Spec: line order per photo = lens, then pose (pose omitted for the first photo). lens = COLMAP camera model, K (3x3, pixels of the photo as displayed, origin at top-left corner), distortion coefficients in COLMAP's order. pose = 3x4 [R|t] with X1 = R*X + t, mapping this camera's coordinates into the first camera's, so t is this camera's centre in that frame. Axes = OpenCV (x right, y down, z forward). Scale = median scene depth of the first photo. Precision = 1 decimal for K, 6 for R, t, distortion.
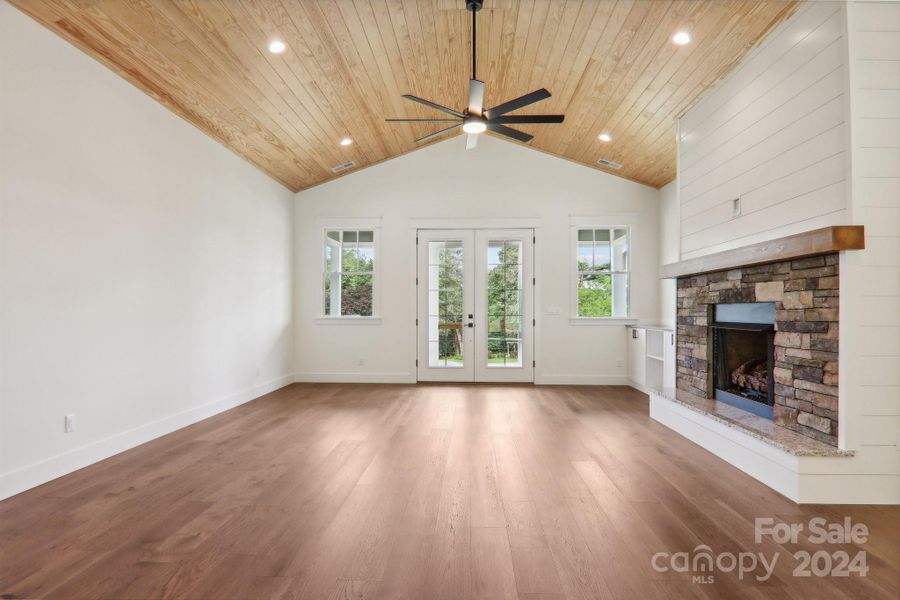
lens RADIAL K [[494.1, 0, 465.8], [0, 494.1, 310.7], [0, 0, 1]] dist [-0.002567, -0.001750]
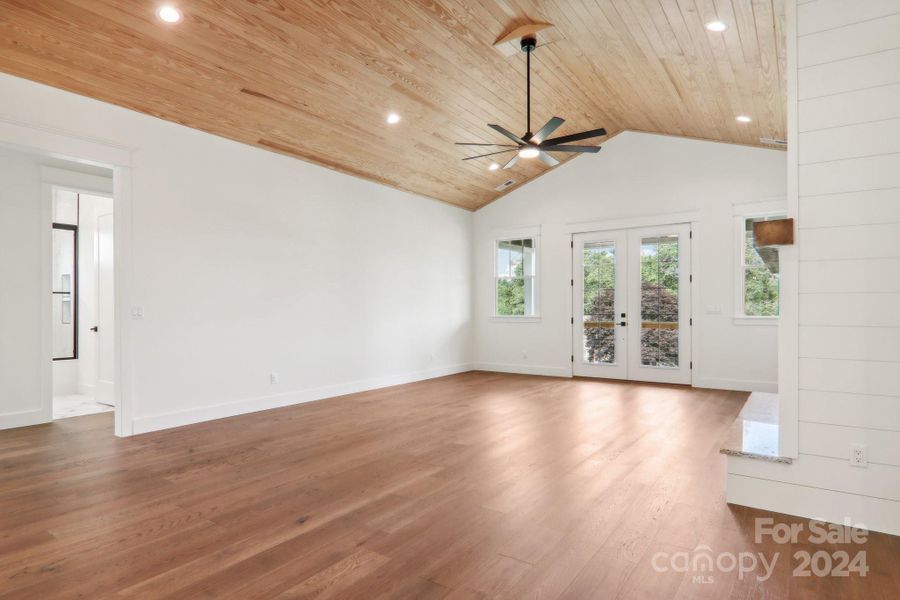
lens RADIAL K [[494.1, 0, 465.8], [0, 494.1, 310.7], [0, 0, 1]] dist [-0.002567, -0.001750]
pose [[0.857859, -0.002512, -0.513879, 0.459240], [0.004112, 0.999990, 0.001975, -0.001866], [0.513869, -0.003807, 0.857860, -0.072502]]
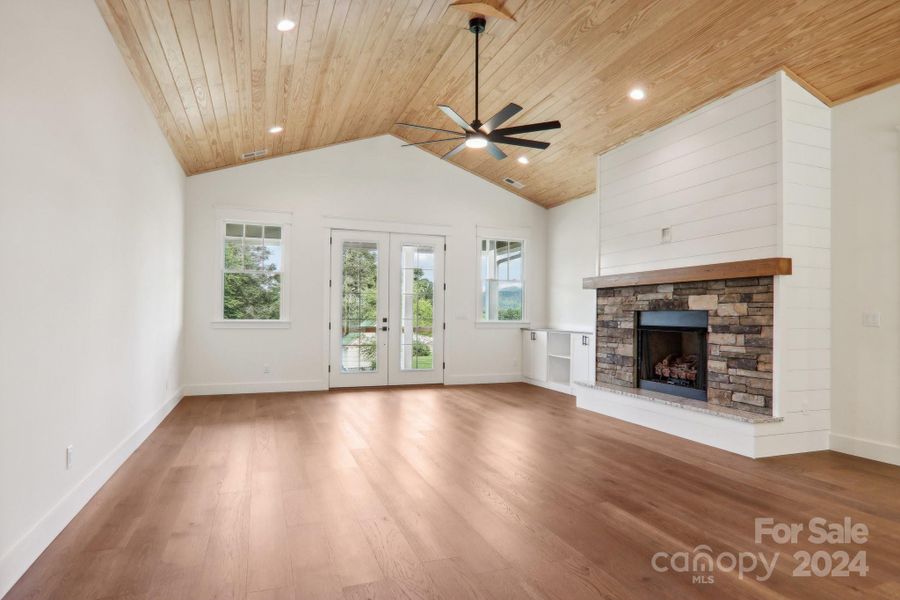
lens RADIAL K [[494.1, 0, 465.8], [0, 494.1, 310.7], [0, 0, 1]] dist [-0.002567, -0.001750]
pose [[0.922261, 0.010322, 0.386430, -0.406144], [-0.008092, 0.999940, -0.007396, -0.001813], [-0.386483, 0.003694, 0.922289, 0.030047]]
